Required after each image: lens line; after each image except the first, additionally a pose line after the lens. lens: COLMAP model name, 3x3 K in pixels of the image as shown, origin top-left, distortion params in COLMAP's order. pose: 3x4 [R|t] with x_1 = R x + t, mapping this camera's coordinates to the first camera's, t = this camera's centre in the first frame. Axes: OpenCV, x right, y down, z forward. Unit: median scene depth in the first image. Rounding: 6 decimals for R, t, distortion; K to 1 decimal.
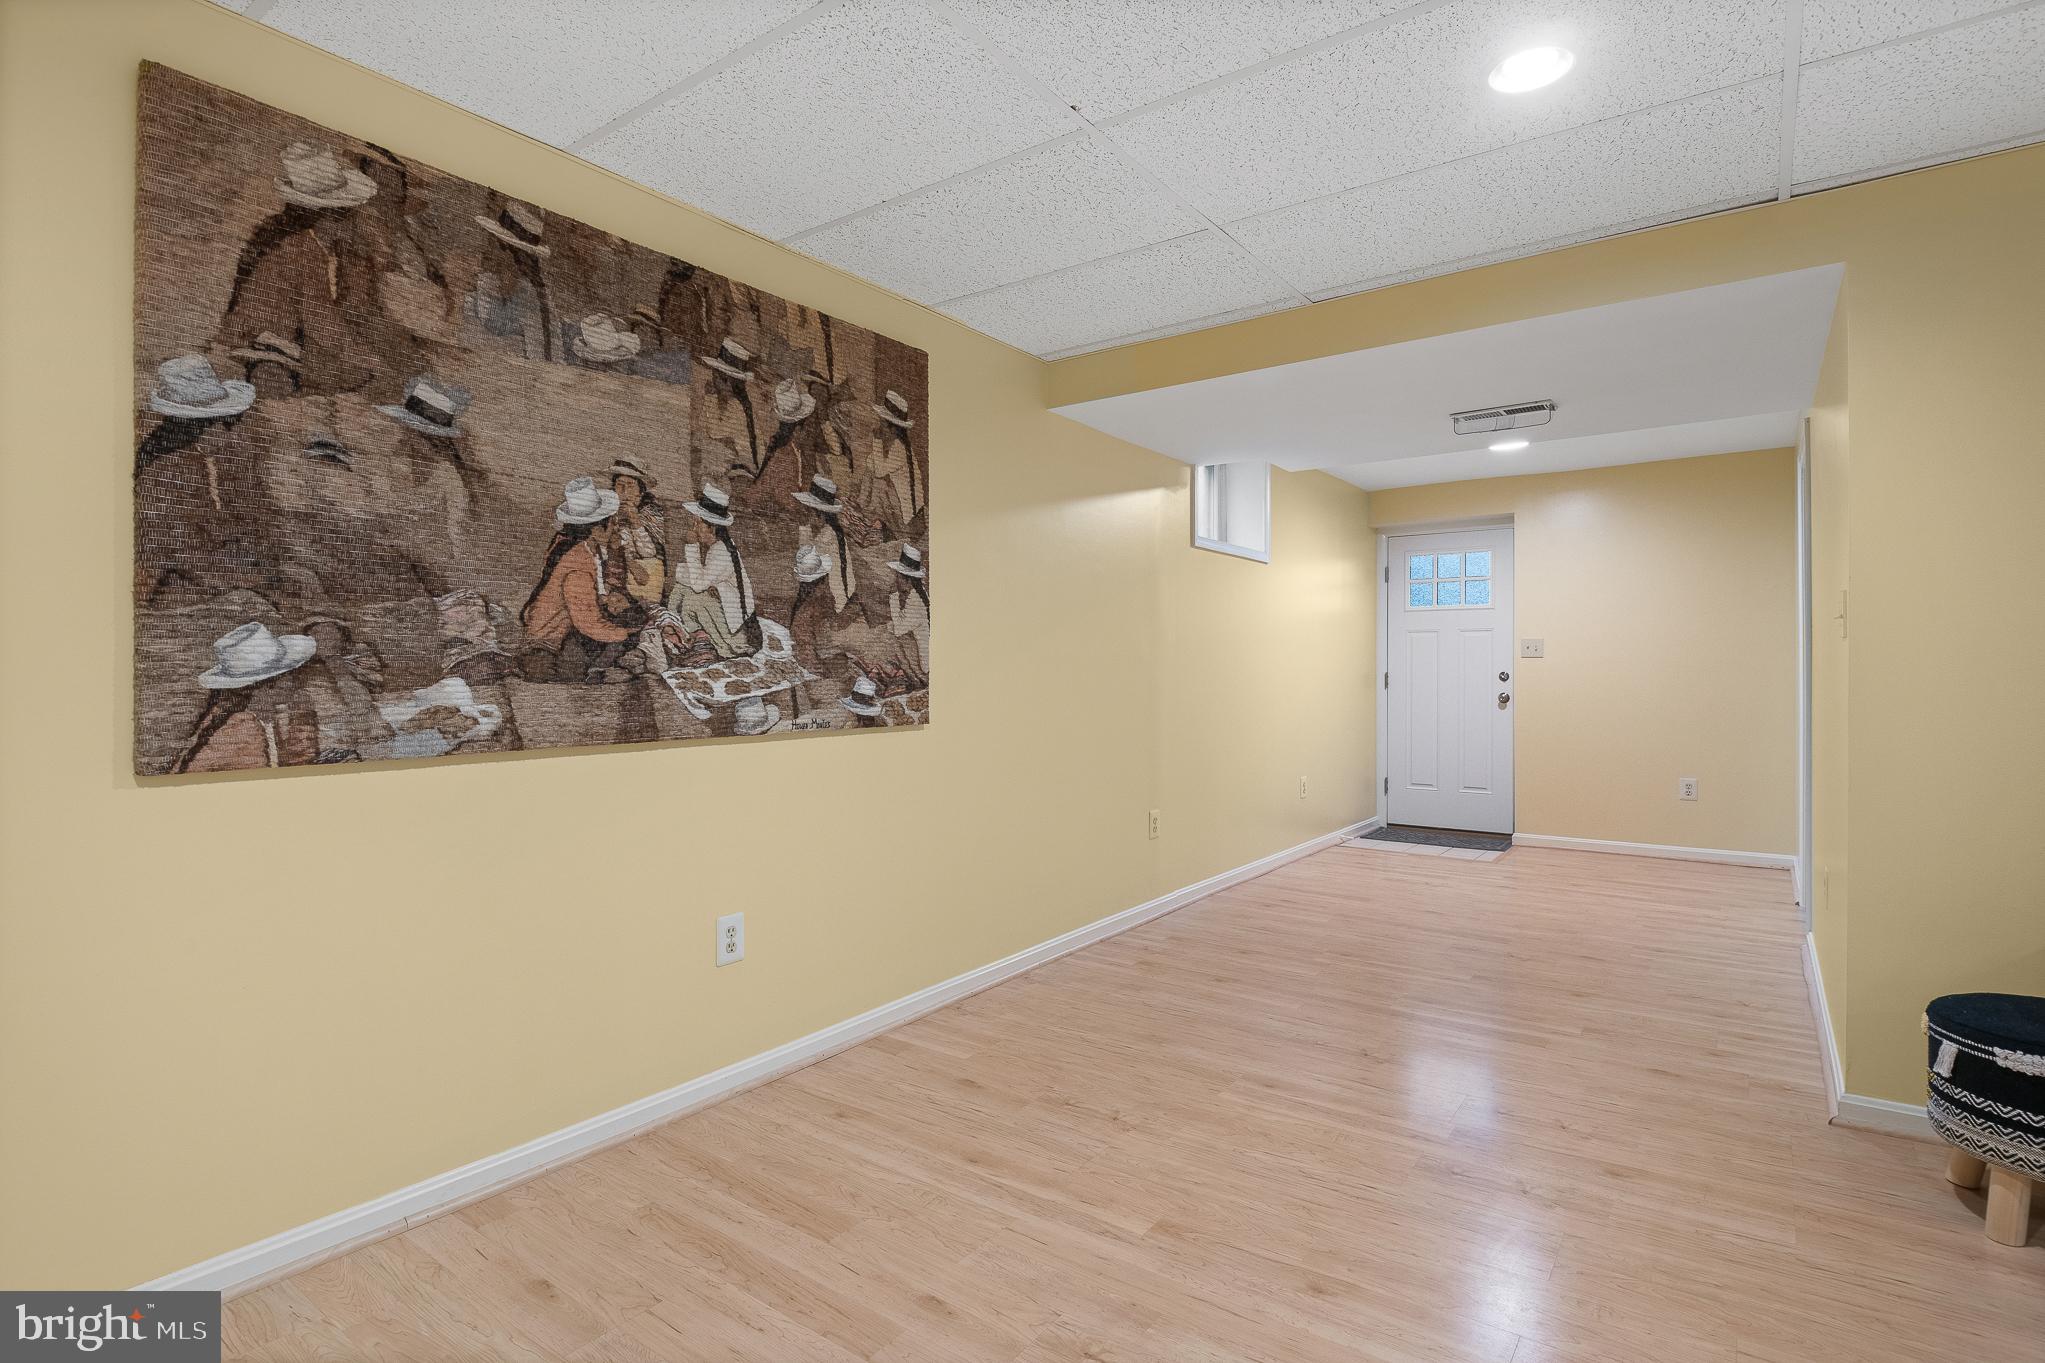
lens RADIAL K [[1046.8, 0, 1054.4], [0, 1046.8, 658.1], [0, 0, 1]] dist [0.011724, -0.012059]
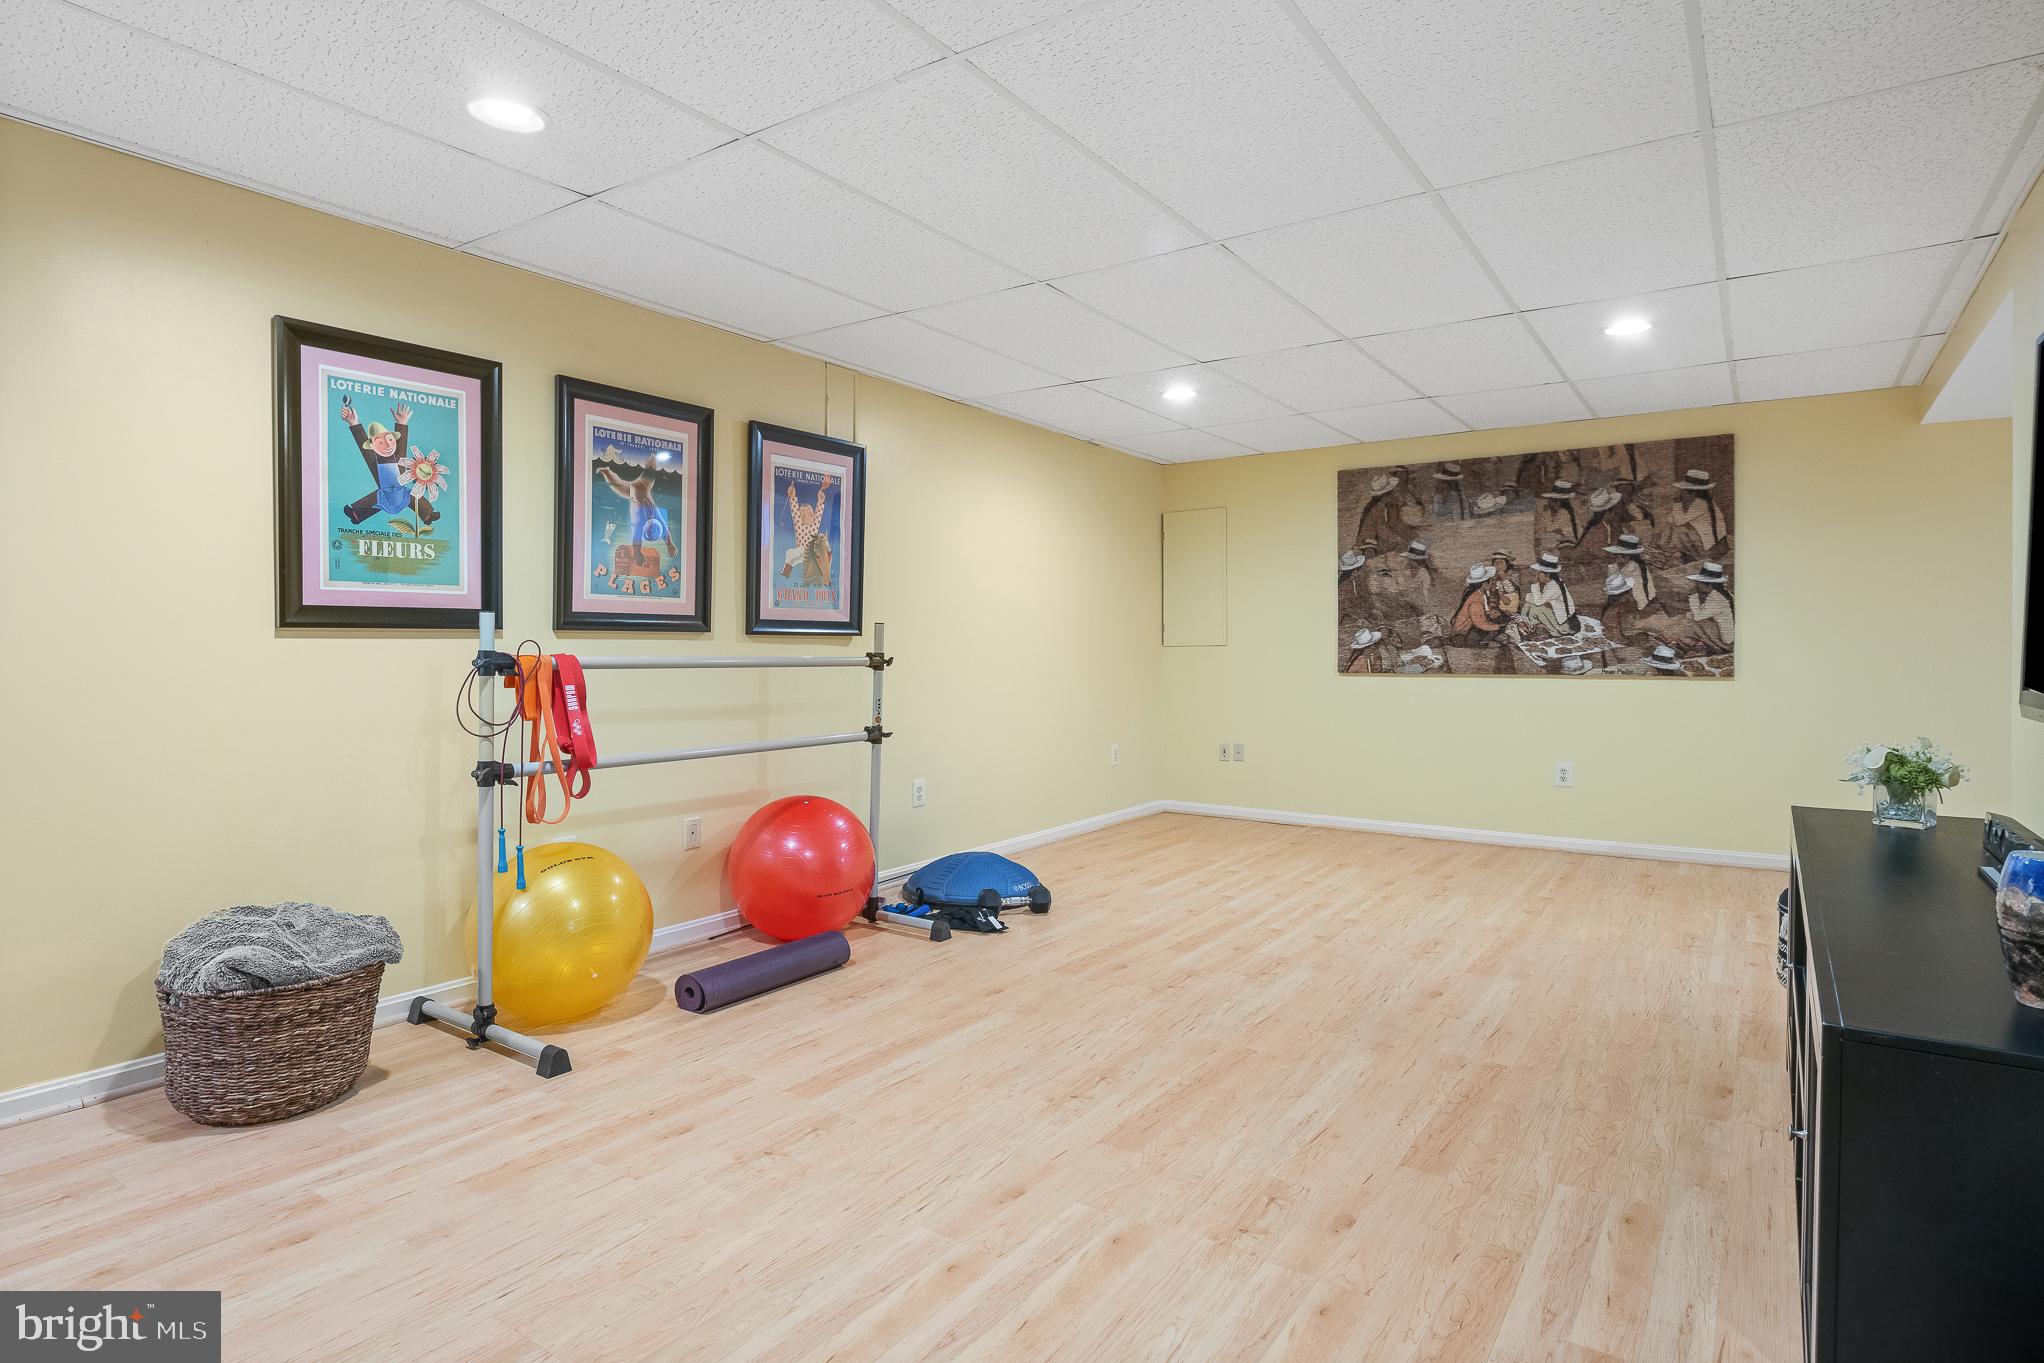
lens RADIAL K [[1090.3, 0, 1004.6], [0, 1090.3, 668.0], [0, 0, 1]] dist [-0.009951, 0.003694]
pose [[-0.009566, 0.020555, -0.999743, 2.032627], [0.013957, 0.999694, 0.020420, 0.003533], [0.999857, -0.013758, -0.009850, -0.074217]]
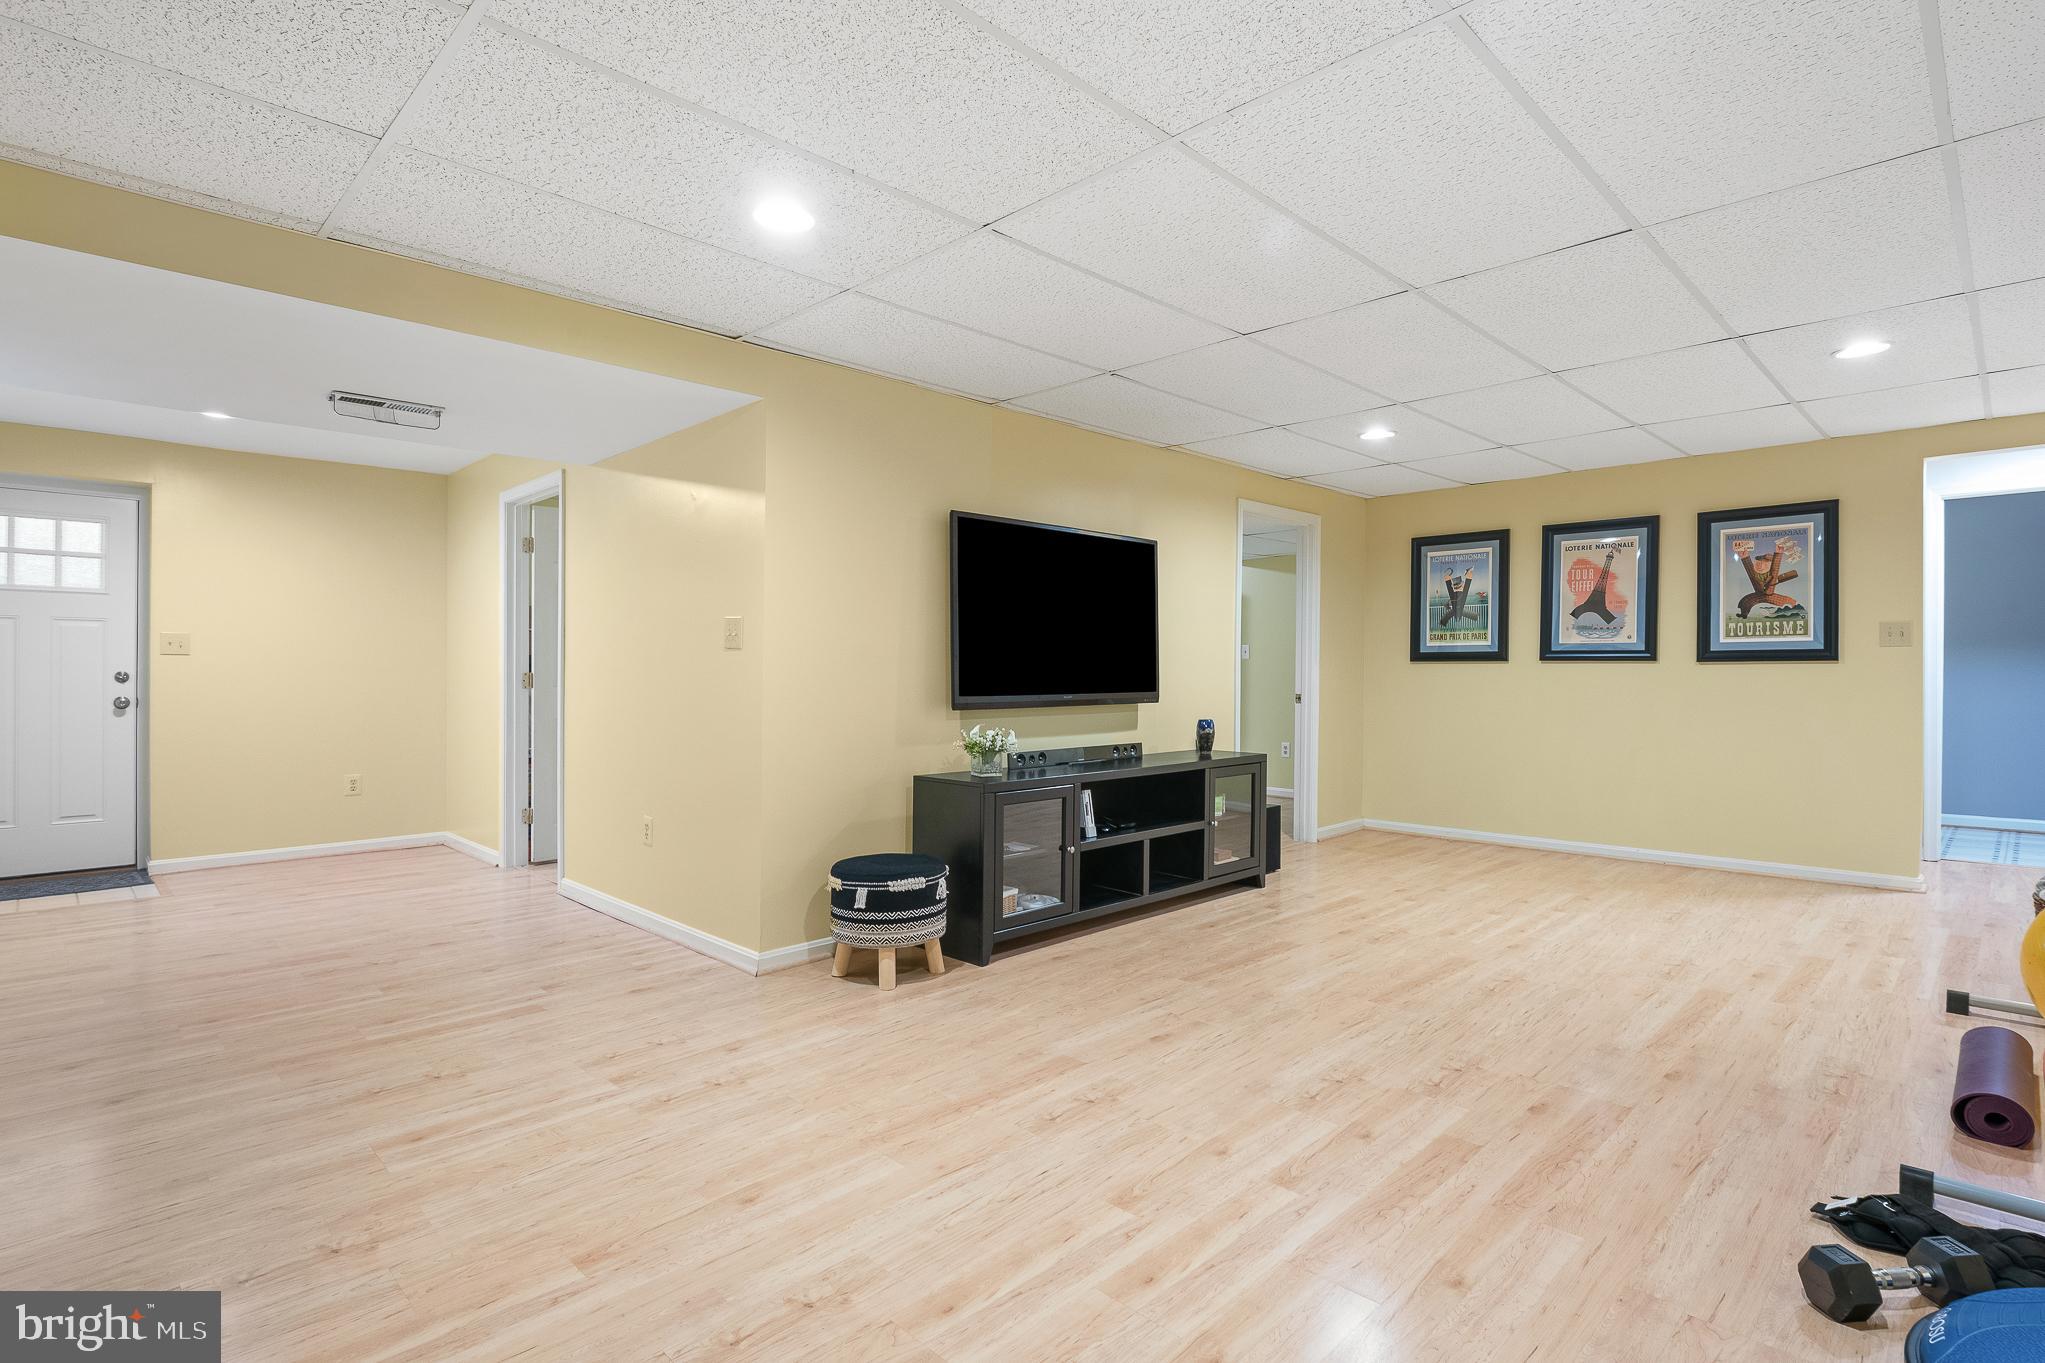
lens RADIAL K [[996.0, 0, 1023.8], [0, 996.0, 689.5], [0, 0, 1]] dist [-0.011454, -0.004816]
pose [[0.188727, -0.020398, 0.981818, -0.579675], [-0.008696, 0.999710, 0.022441, 0.007225], [-0.981991, -0.012773, 0.188495, 0.399788]]
